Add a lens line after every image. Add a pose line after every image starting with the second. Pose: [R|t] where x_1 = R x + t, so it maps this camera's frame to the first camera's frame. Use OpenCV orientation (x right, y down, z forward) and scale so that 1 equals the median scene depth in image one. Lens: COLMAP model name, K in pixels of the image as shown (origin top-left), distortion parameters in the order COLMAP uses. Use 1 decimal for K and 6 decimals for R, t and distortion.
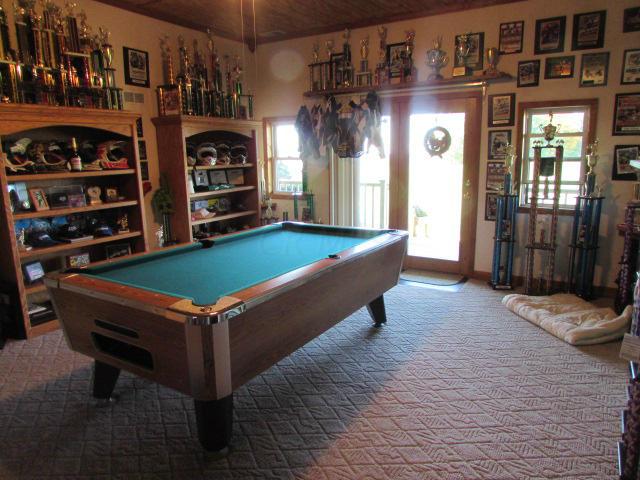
lens RADIAL K [[450.7, 0, 320.2], [0, 450.7, 238.0], [0, 0, 1]] dist [-0.052256, 0.032448]
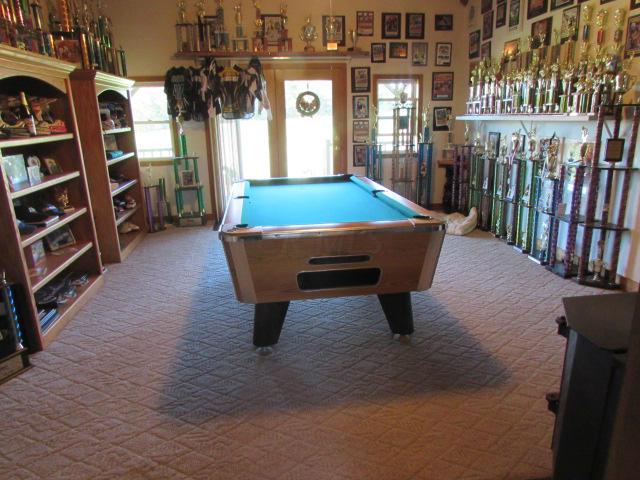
lens RADIAL K [[450.7, 0, 320.2], [0, 450.7, 238.0], [0, 0, 1]] dist [-0.052256, 0.032448]
pose [[0.767718, -0.171080, 0.617528, -0.597141], [0.129691, 0.985241, 0.111718, 0.005947], [-0.627527, -0.005680, 0.778574, 0.061407]]
